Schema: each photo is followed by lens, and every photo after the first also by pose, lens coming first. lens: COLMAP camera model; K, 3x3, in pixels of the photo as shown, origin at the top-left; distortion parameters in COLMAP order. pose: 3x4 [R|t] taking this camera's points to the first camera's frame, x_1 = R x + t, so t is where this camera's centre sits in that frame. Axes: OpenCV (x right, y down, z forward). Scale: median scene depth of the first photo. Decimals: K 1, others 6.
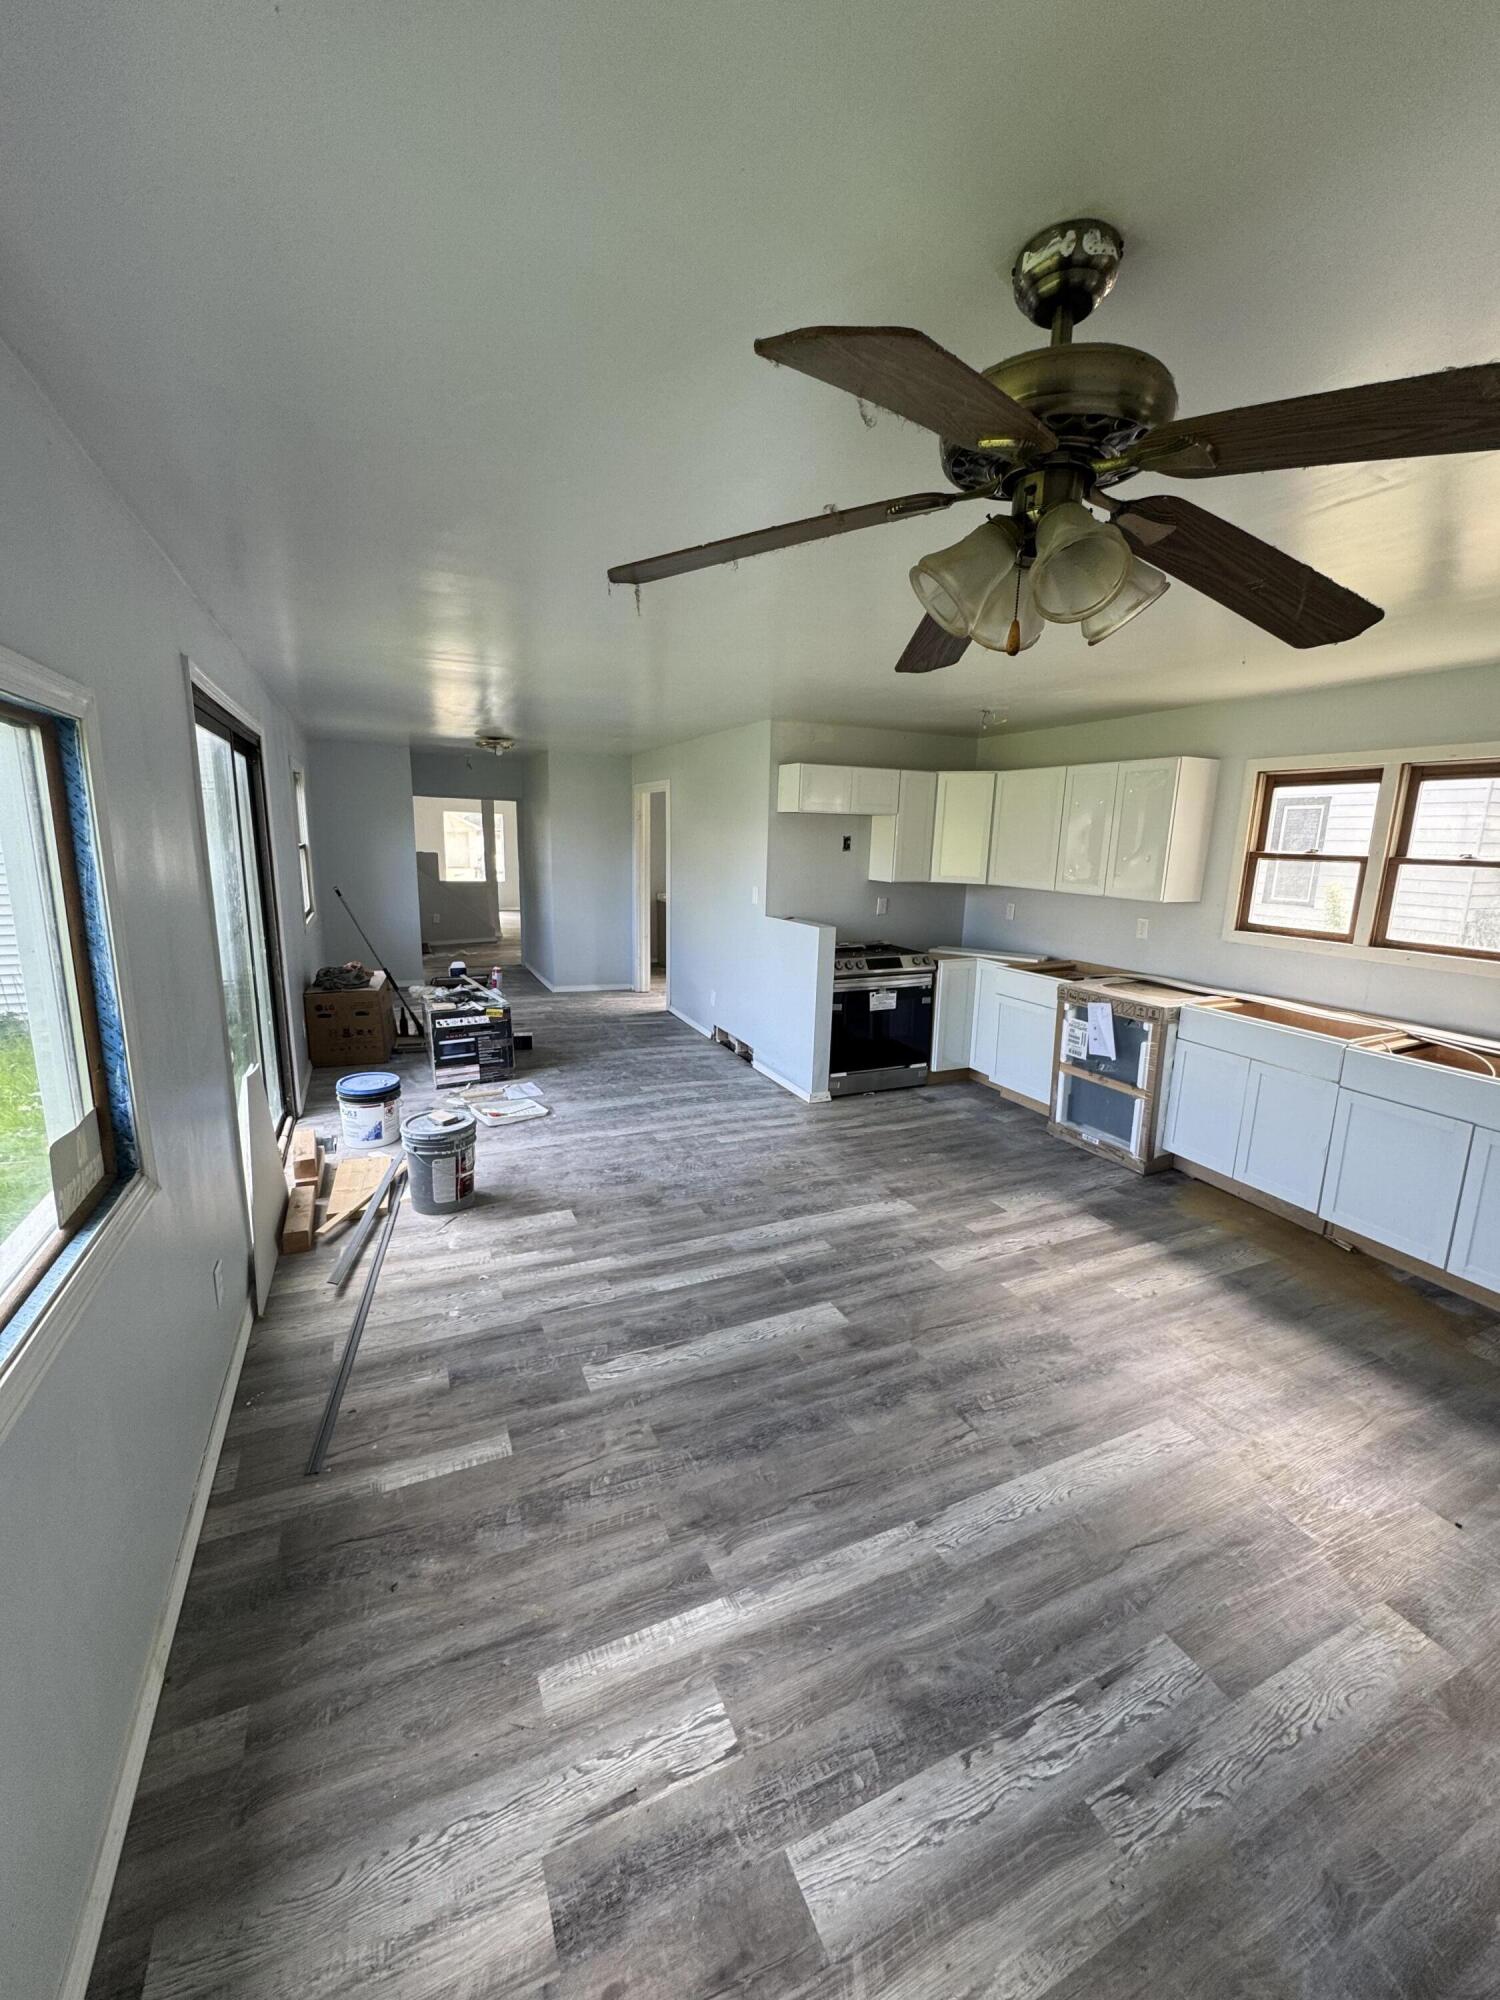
lens RADIAL K [[800.5, 0, 749.0], [0, 800.5, 996.2], [0, 0, 1]] dist [-0.003409, 0.000286]
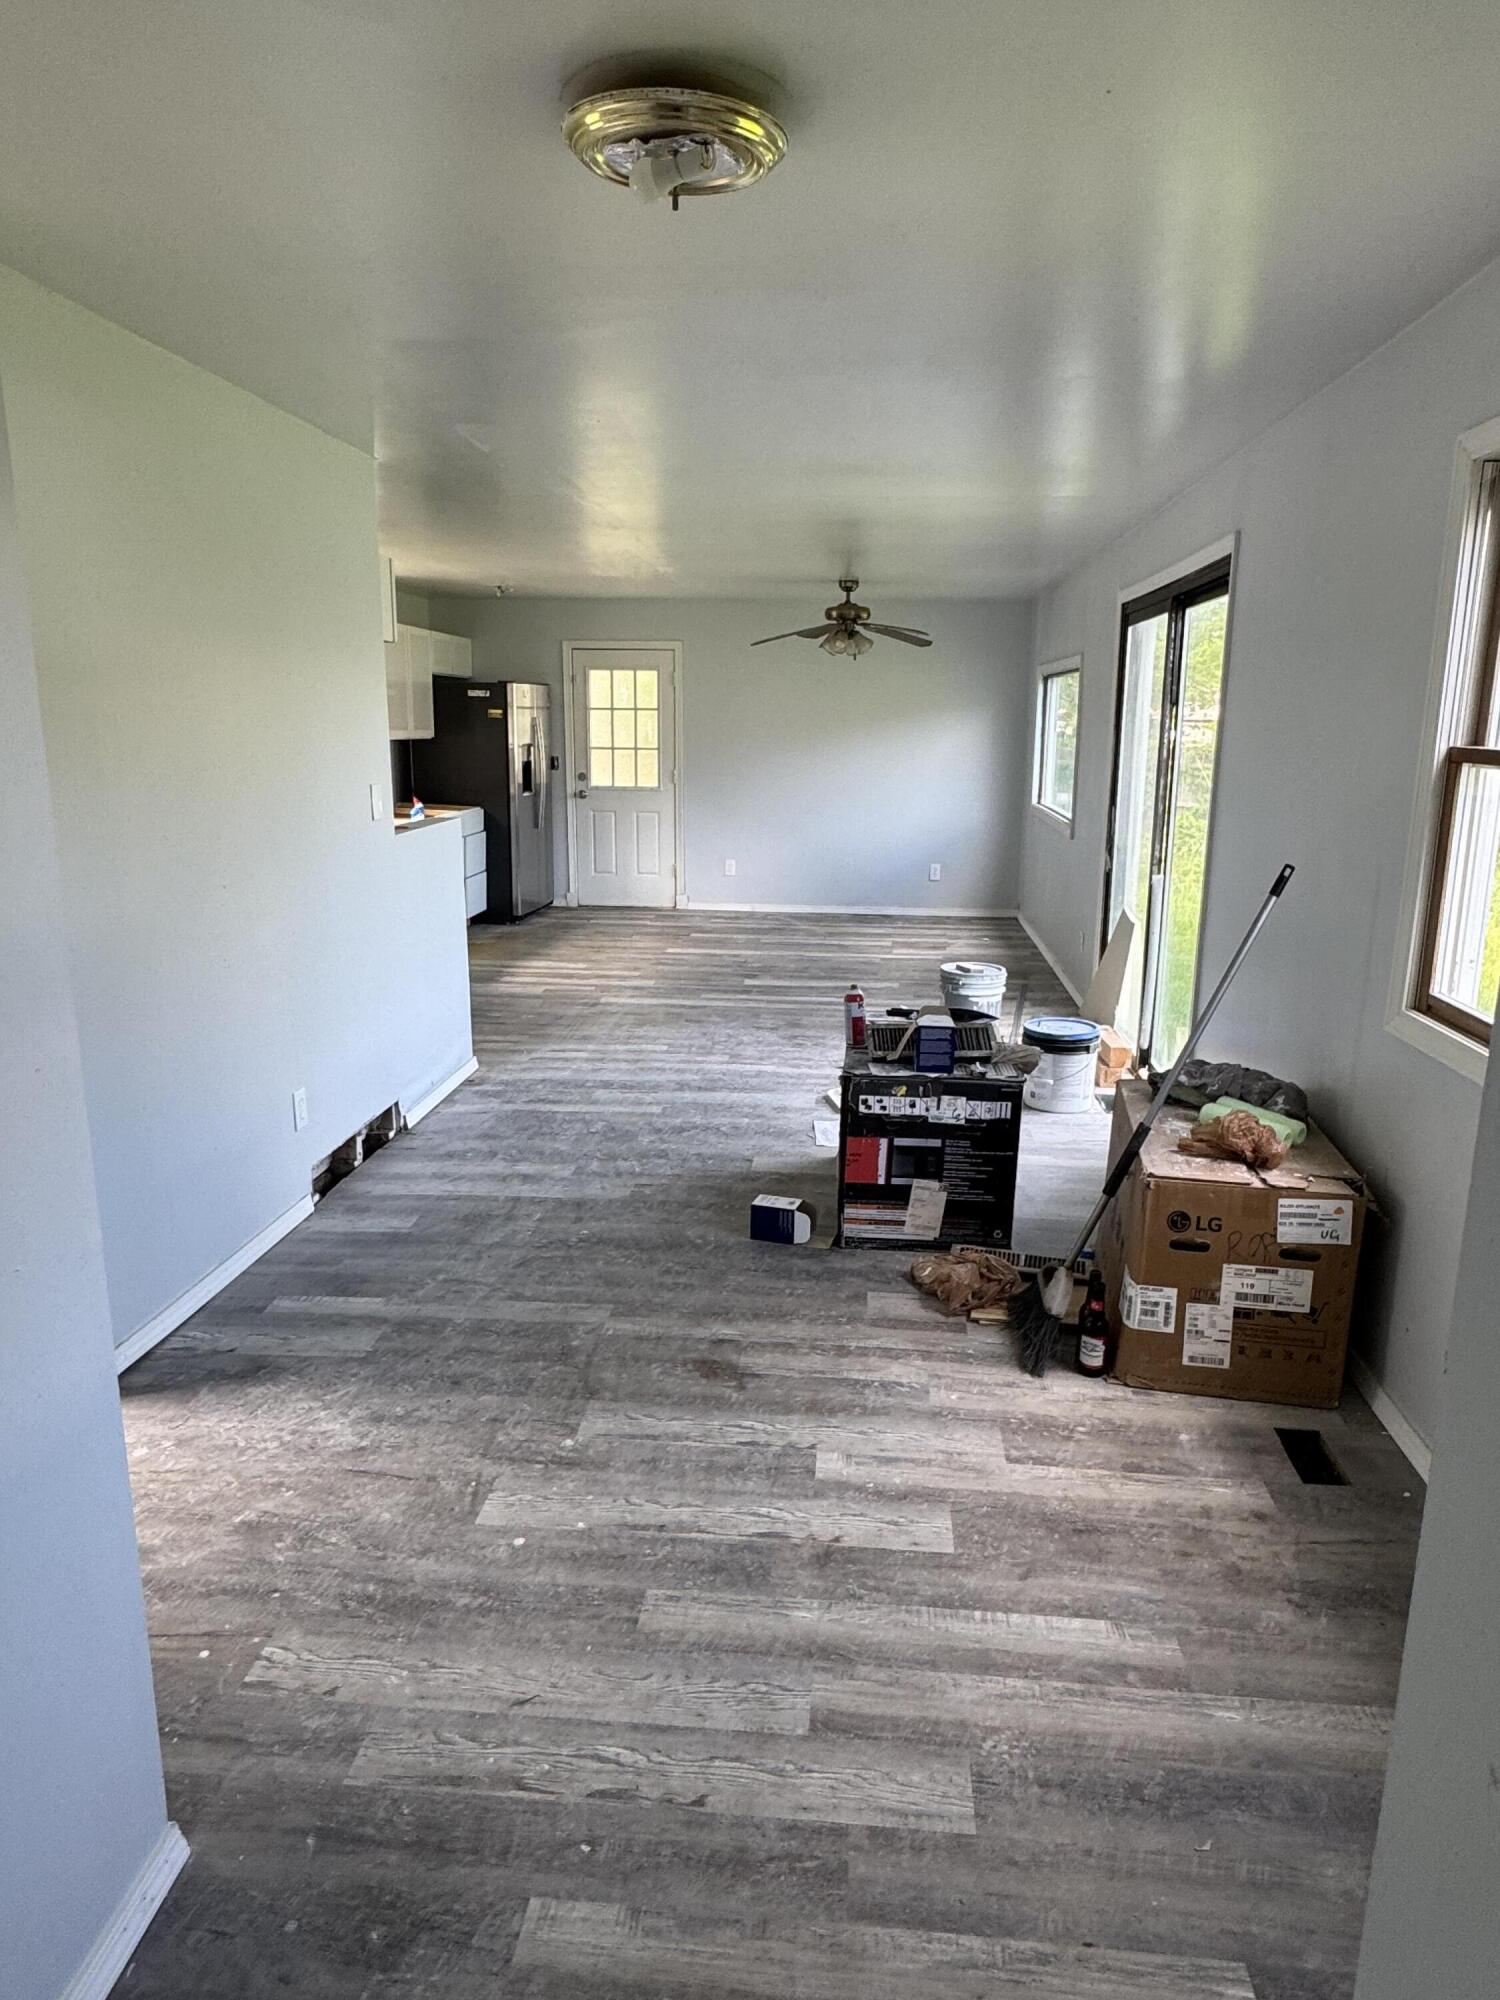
lens RADIAL K [[1251.0, 0, 752.9], [0, 1251.0, 995.7], [0, 0, 1]] dist [-0.001700, -0.002601]
pose [[-0.863659, -0.140644, 0.484057, -0.736286], [0.072807, 0.915412, 0.395879, -0.384178], [-0.498790, 0.377148, -0.780364, 1.917259]]
